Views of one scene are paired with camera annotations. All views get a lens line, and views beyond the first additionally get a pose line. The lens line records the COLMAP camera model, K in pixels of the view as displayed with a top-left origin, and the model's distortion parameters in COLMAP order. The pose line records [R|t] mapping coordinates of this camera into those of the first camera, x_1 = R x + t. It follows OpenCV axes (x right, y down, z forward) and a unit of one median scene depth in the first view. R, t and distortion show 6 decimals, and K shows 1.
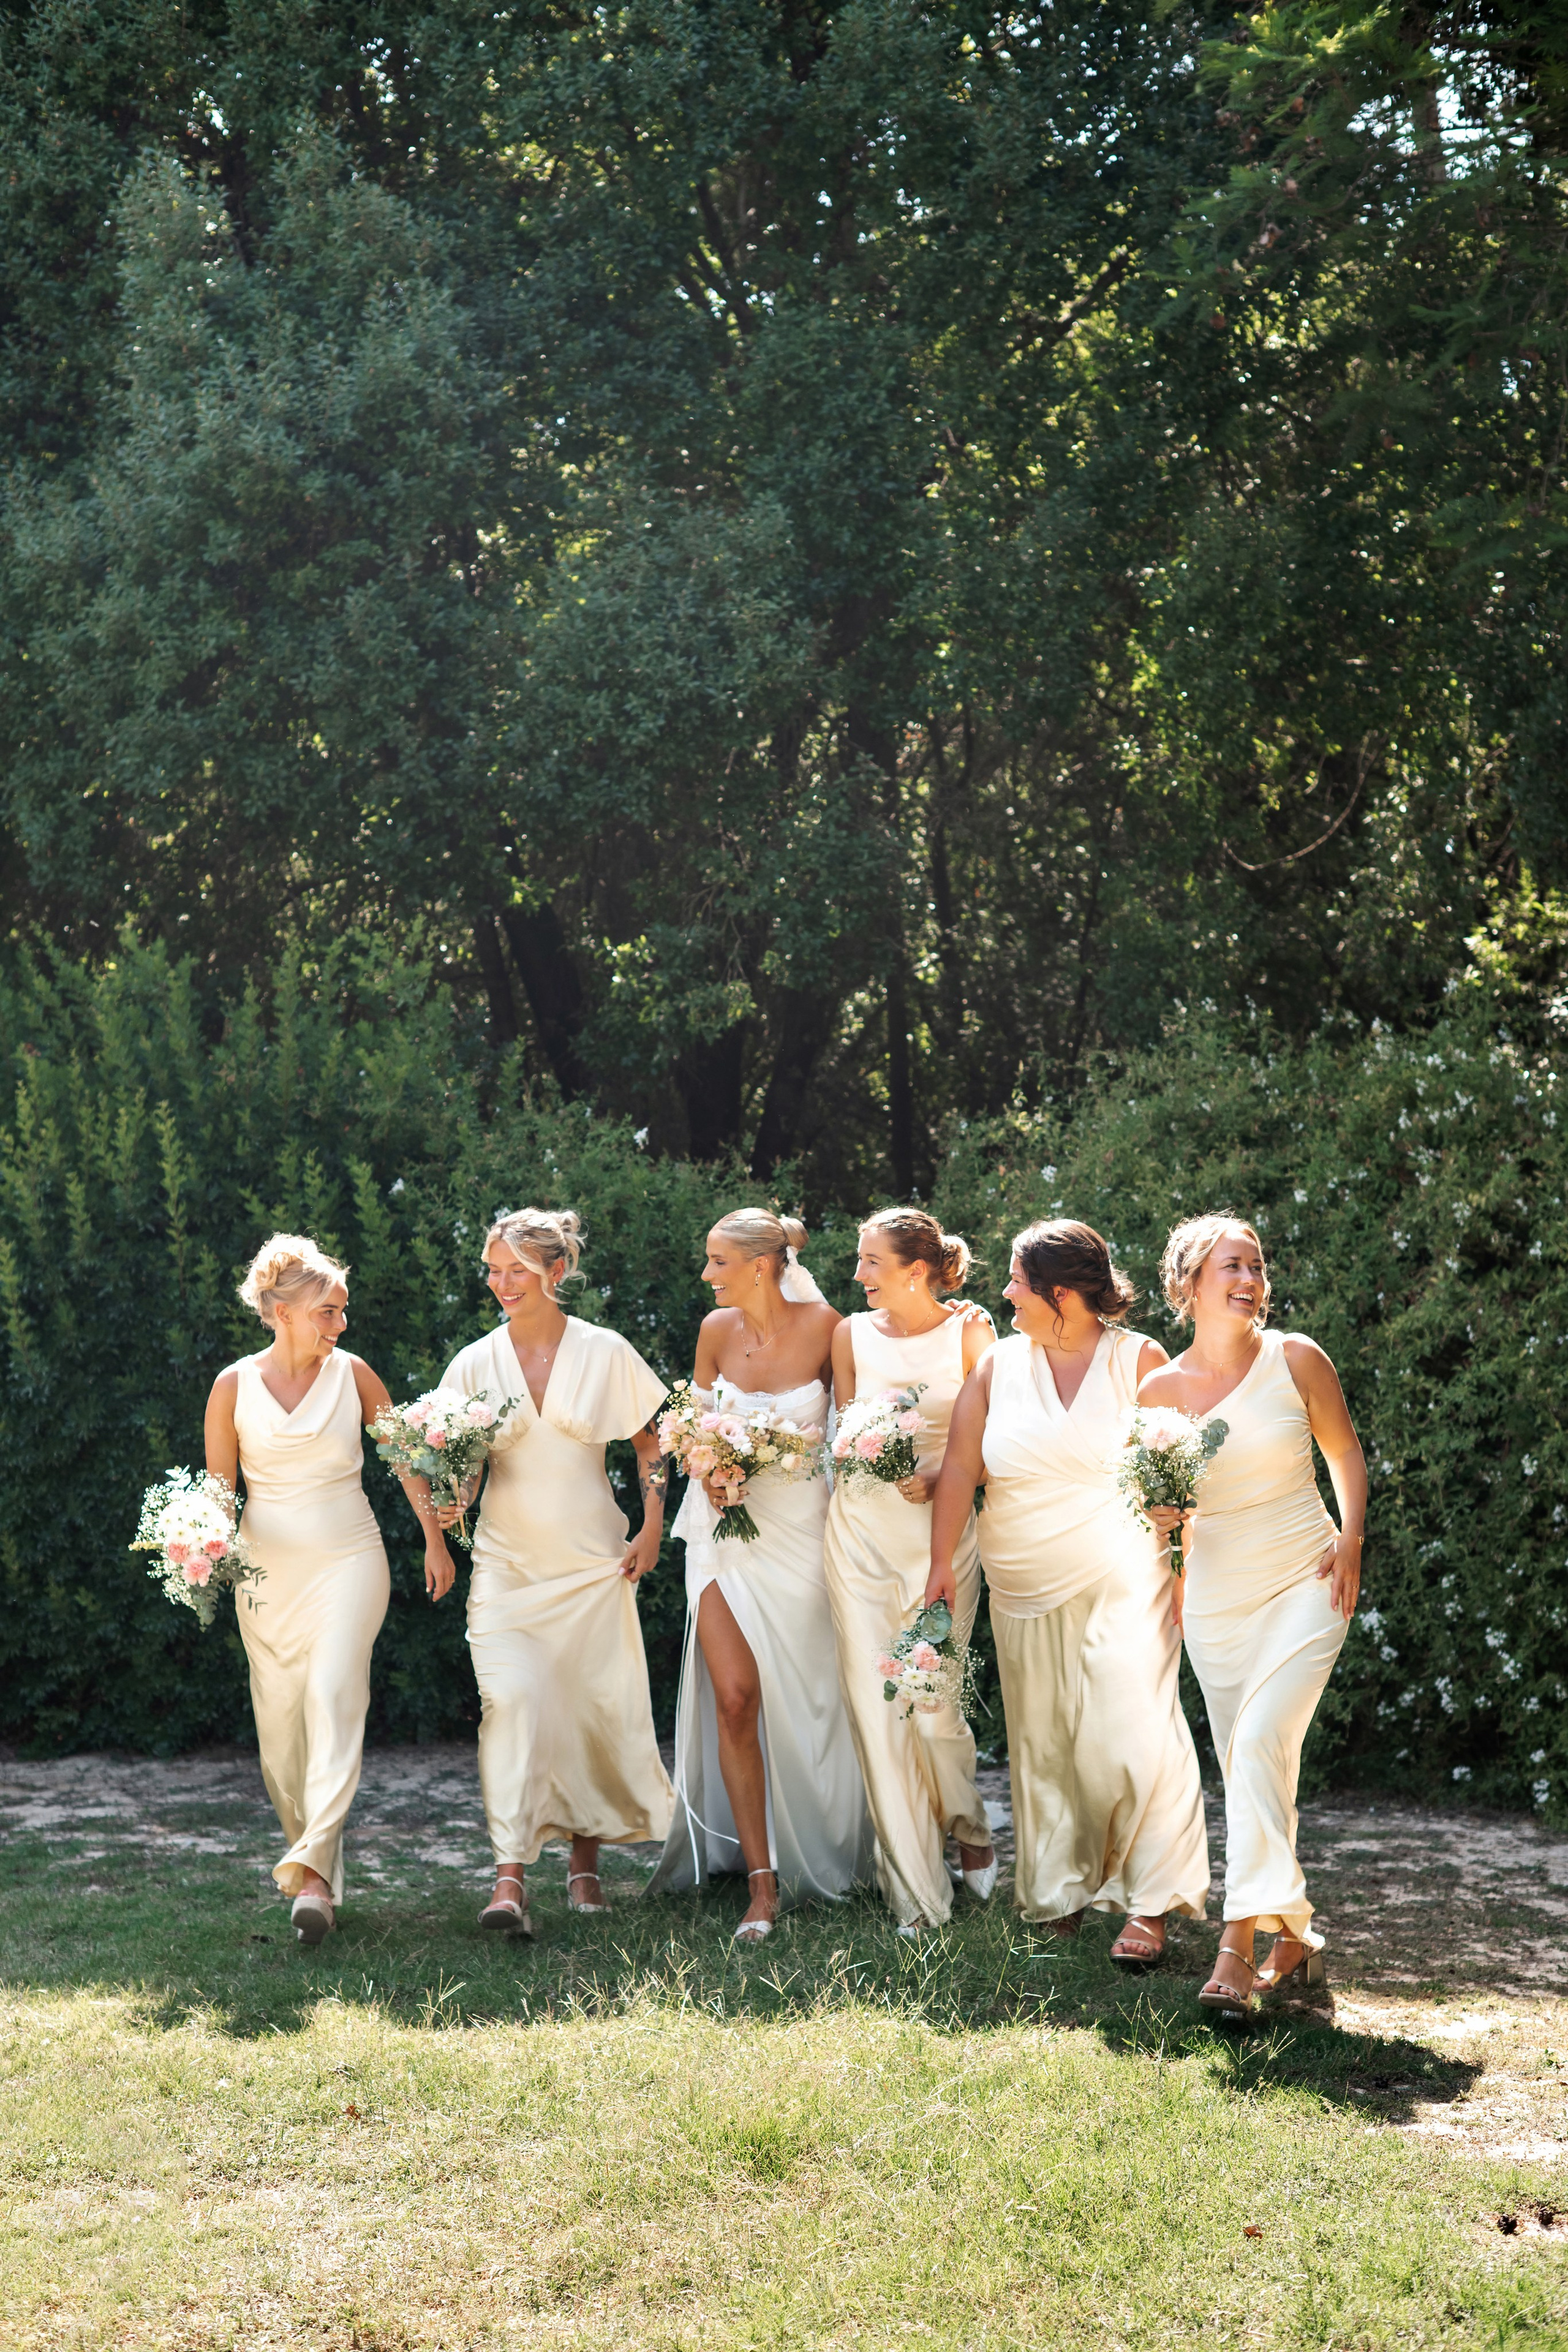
lens RADIAL K [[3134.6, 0, 846.0], [0, 3134.6, 1172.7], [0, 0, 1]] dist [0.081666, -0.022026]
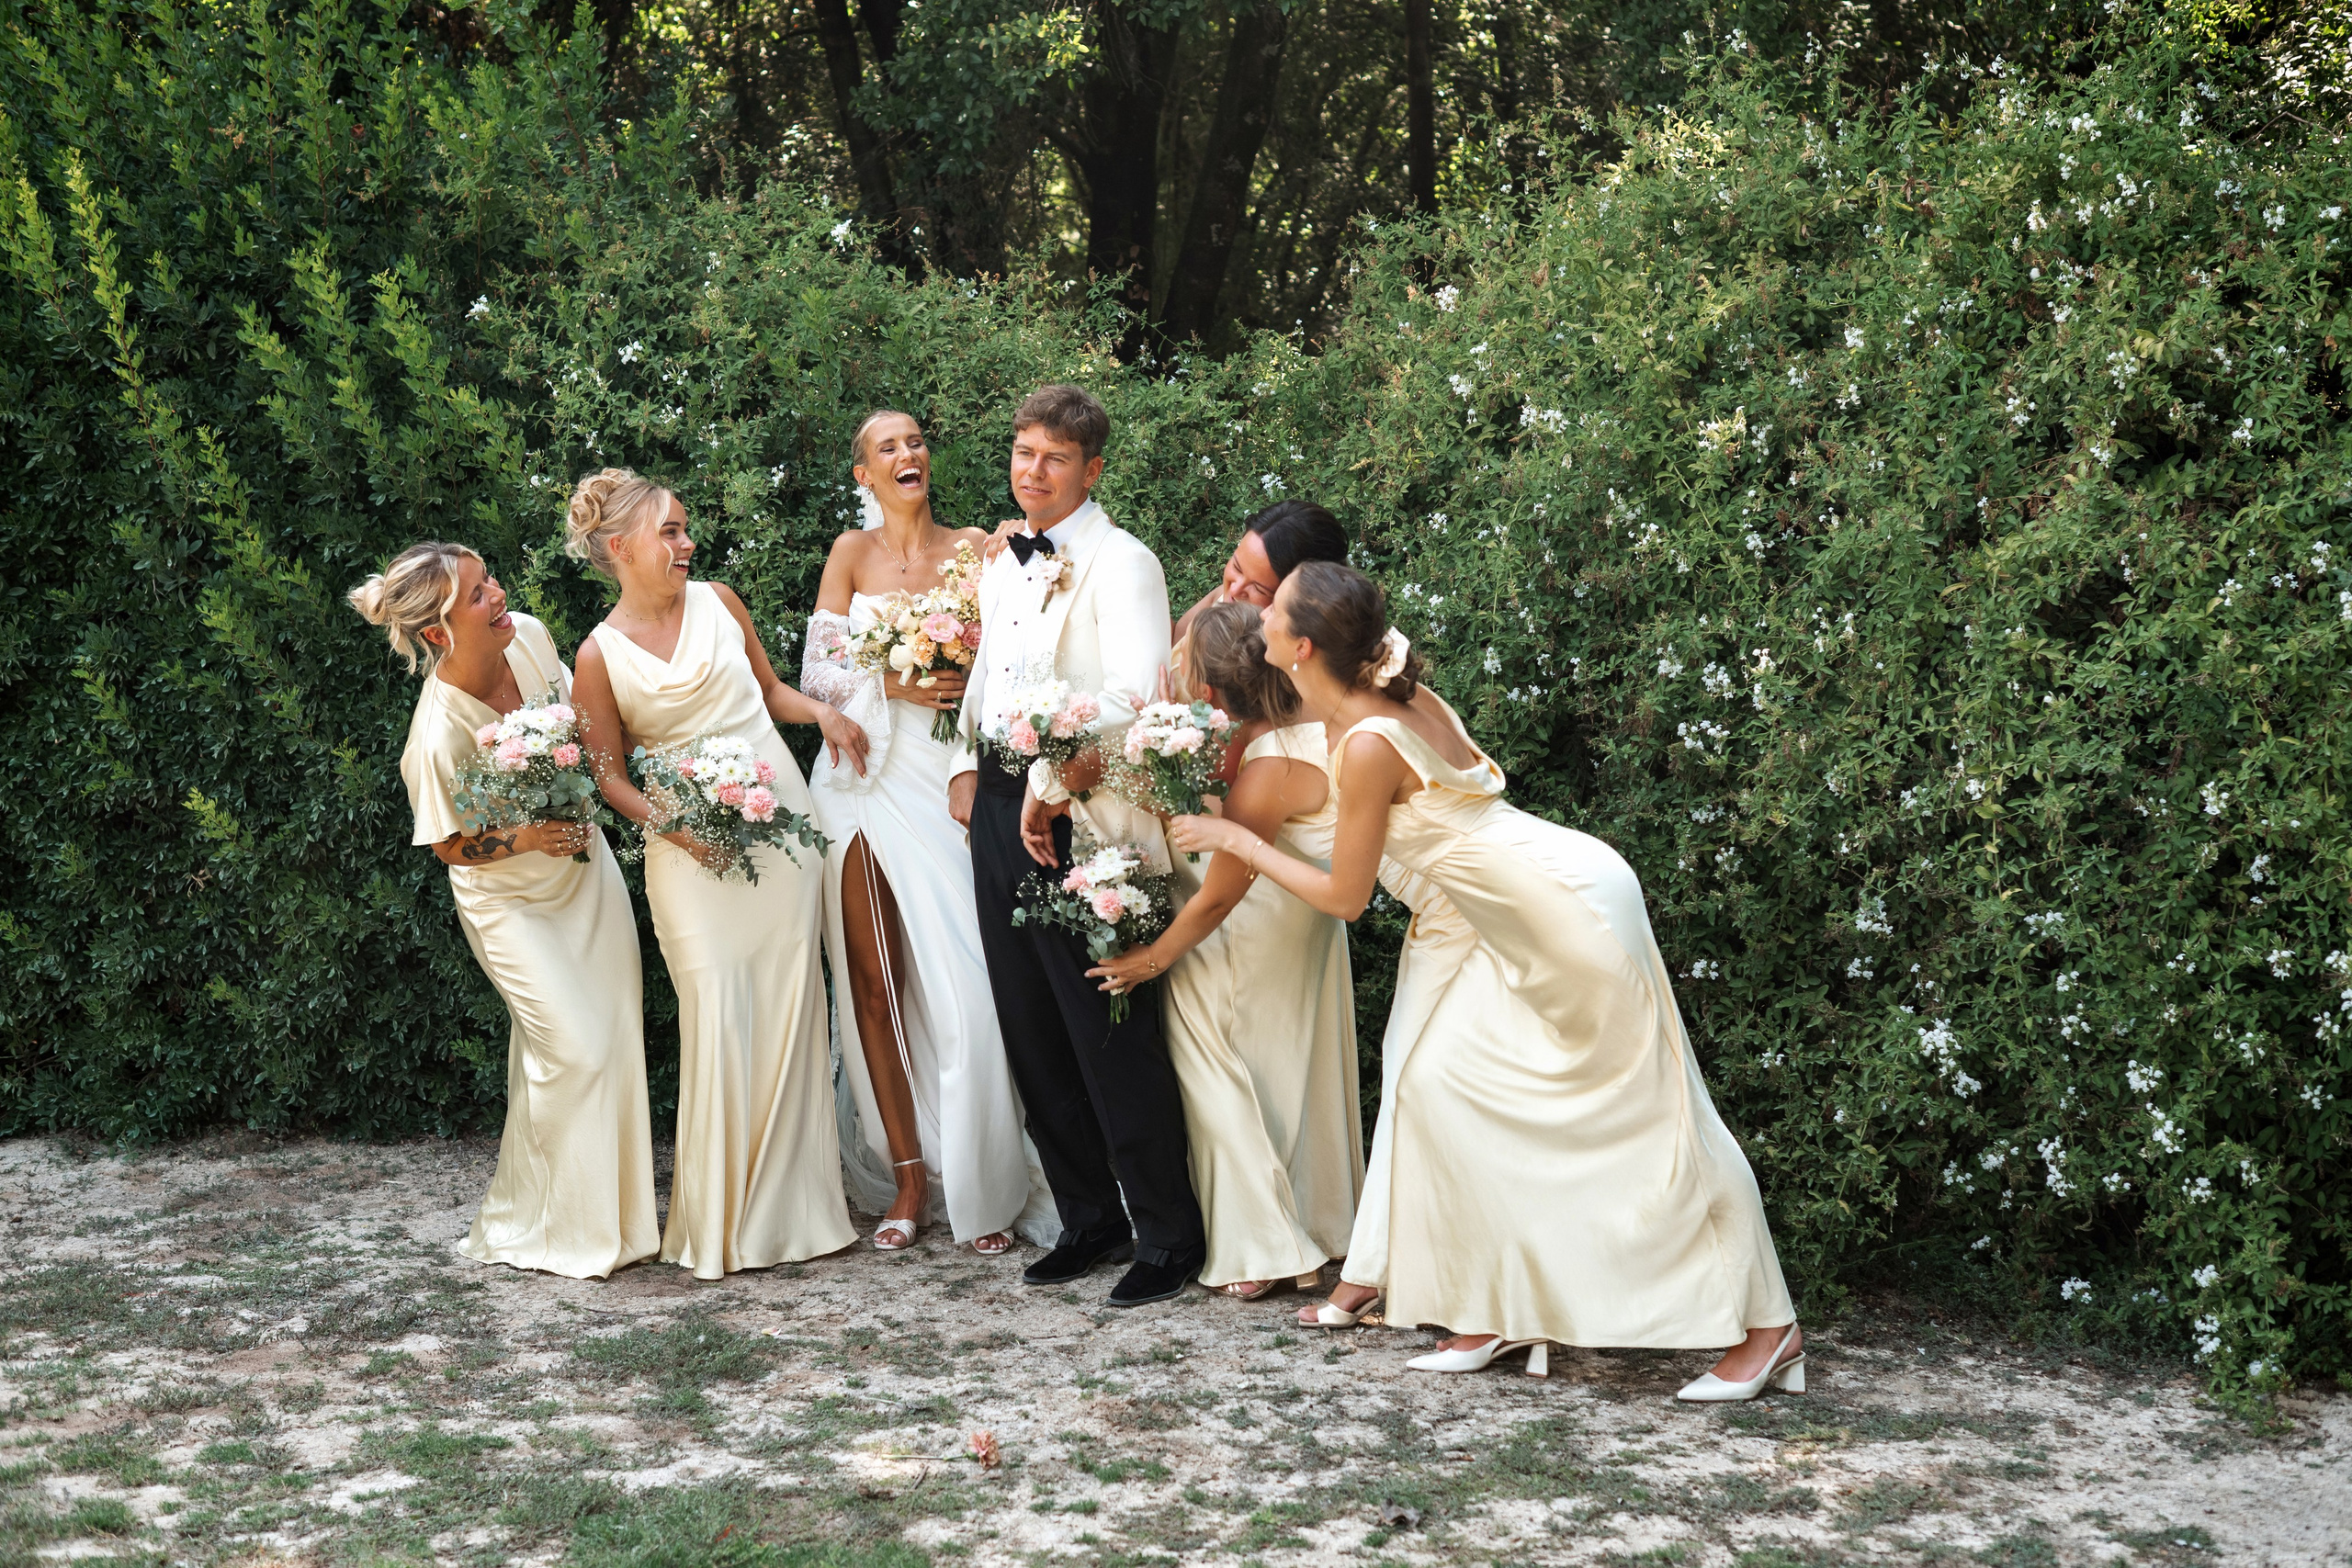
lens RADIAL K [[3306.0, 0, 1180.7], [0, 3306.0, 710.6], [0, 0, 1]] dist [0.022035, 0.039371]
pose [[0.996173, 0.021508, -0.084716, 0.069251], [-0.011064, 0.992484, 0.121872, 0.002312], [0.086701, -0.120468, 0.988924, 0.337752]]
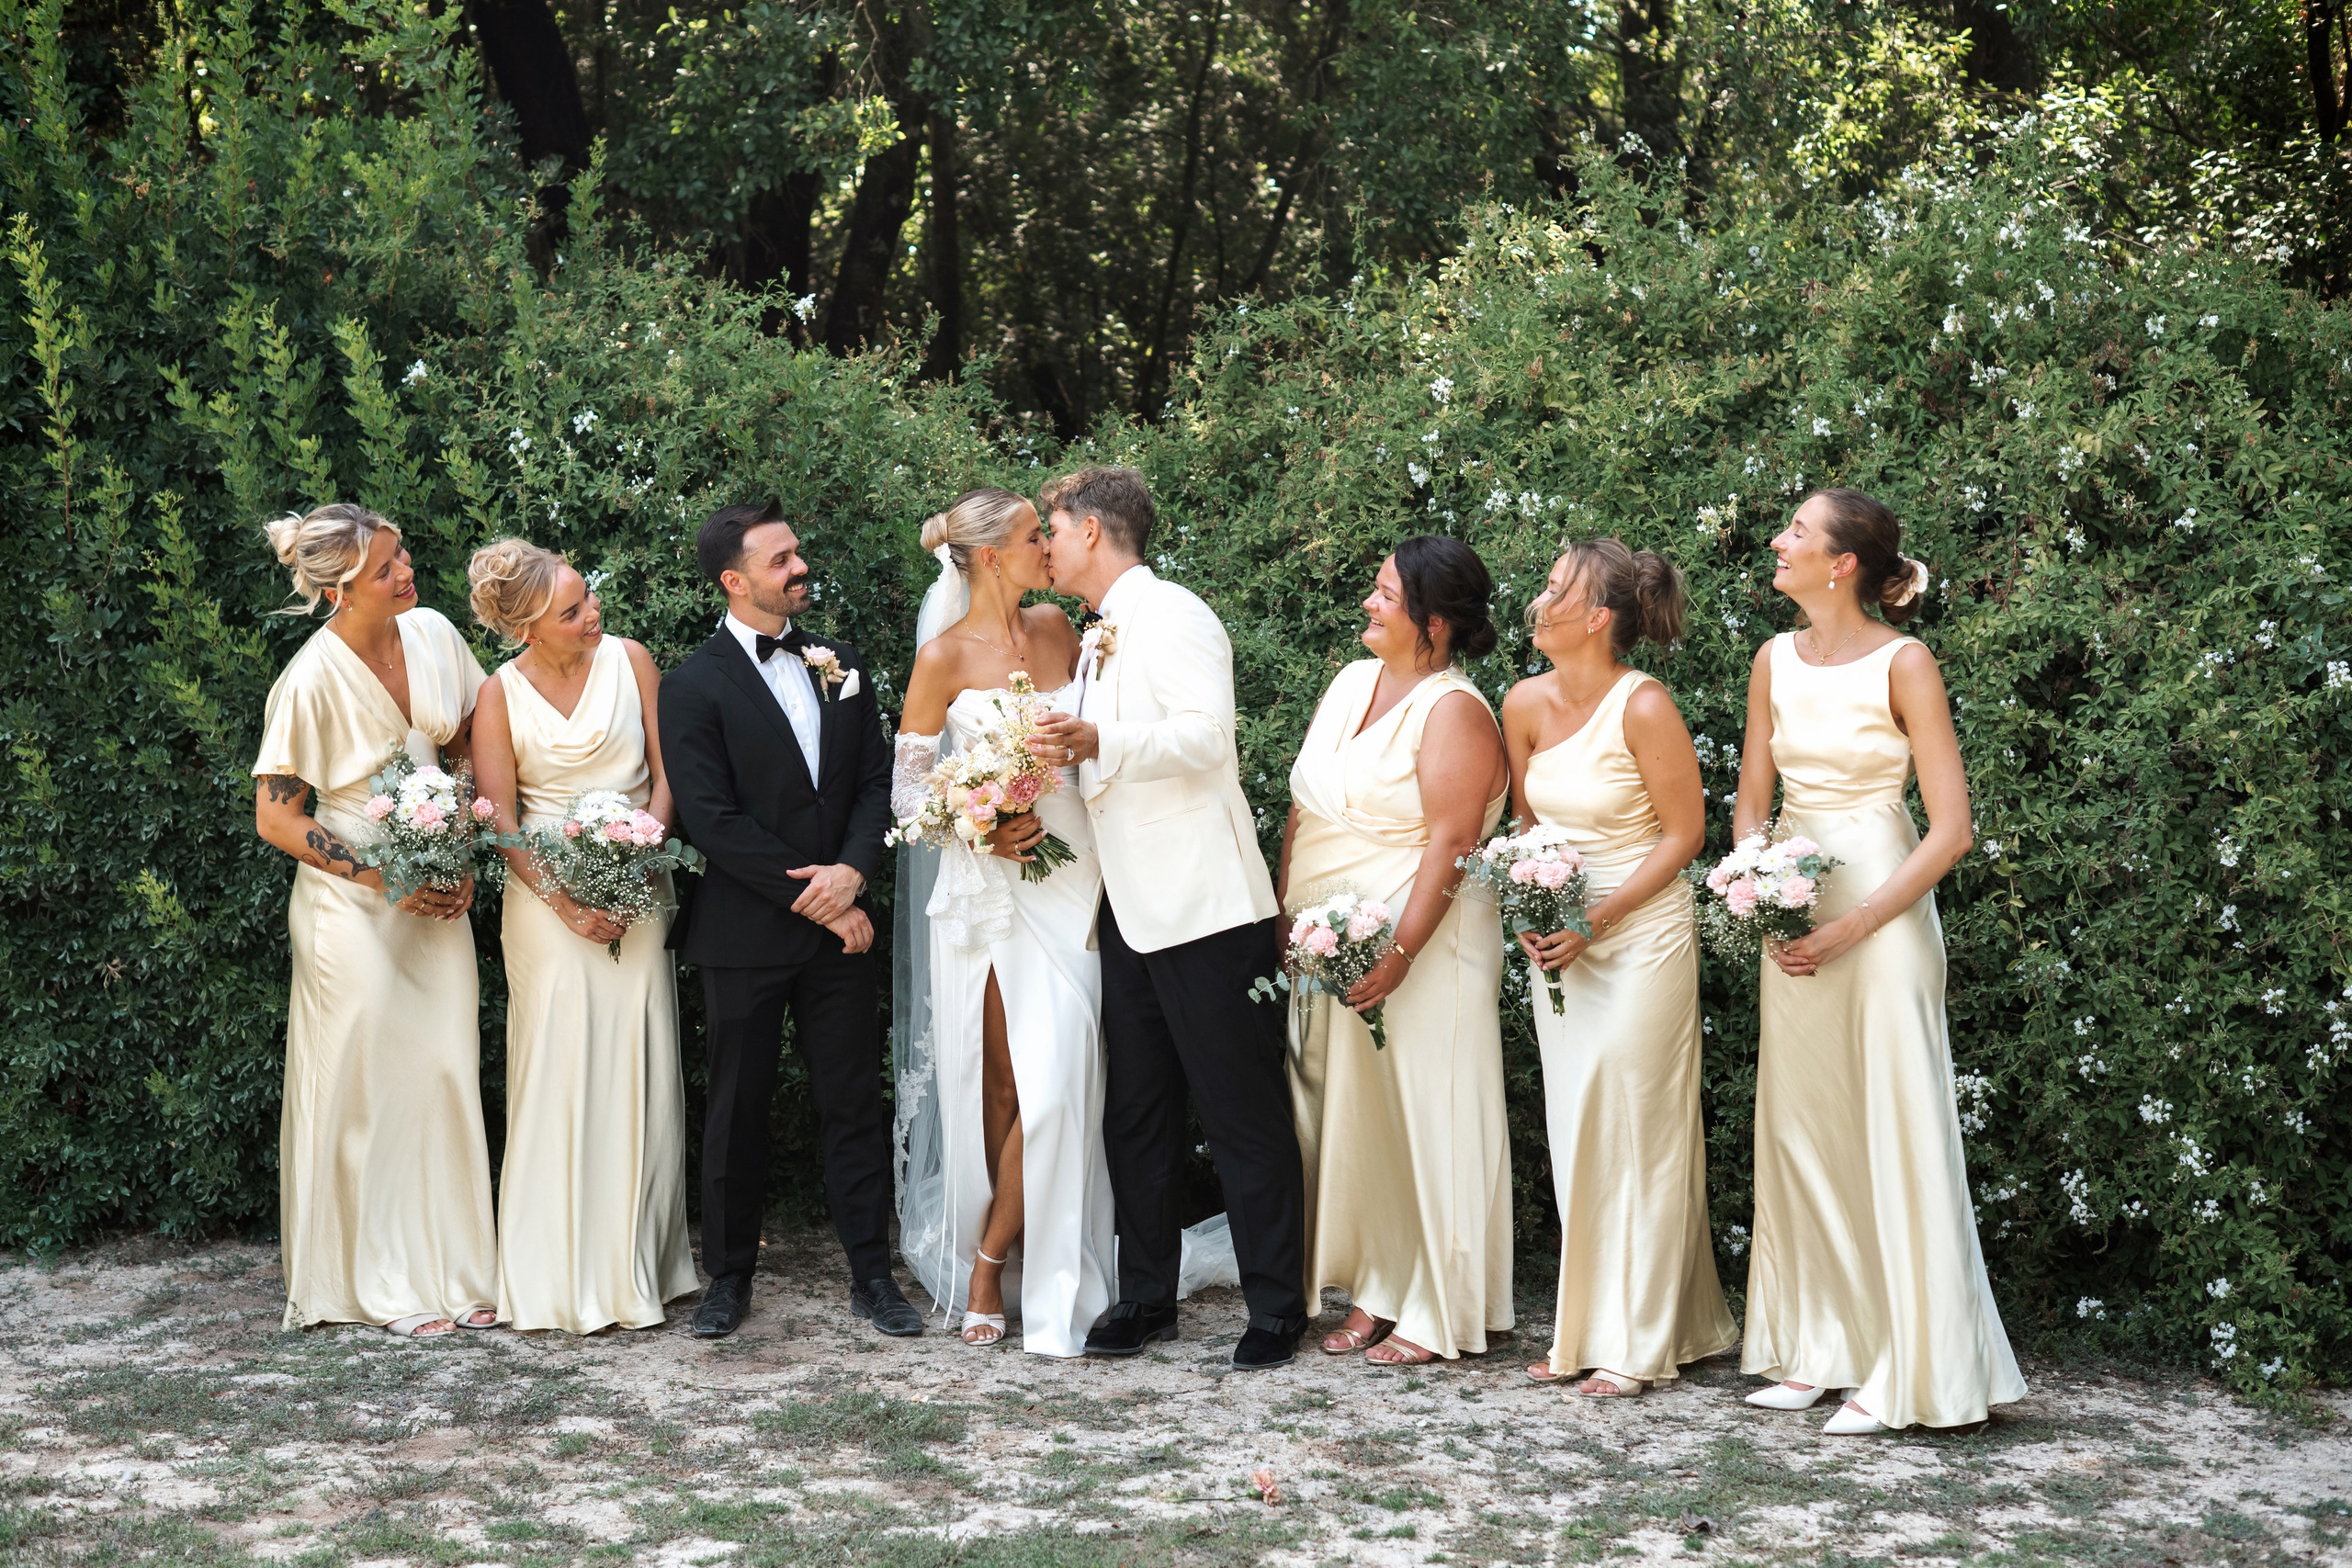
lens RADIAL K [[3397.7, 0, 1176.0], [0, 3397.7, 784.0], [0, 0, 1]] dist [0.014295, 0.041254]
pose [[0.989661, 0.015210, 0.142619, -0.092331], [-0.031044, 0.993506, 0.109460, 0.007724], [-0.140028, -0.112756, 0.983706, 0.311253]]
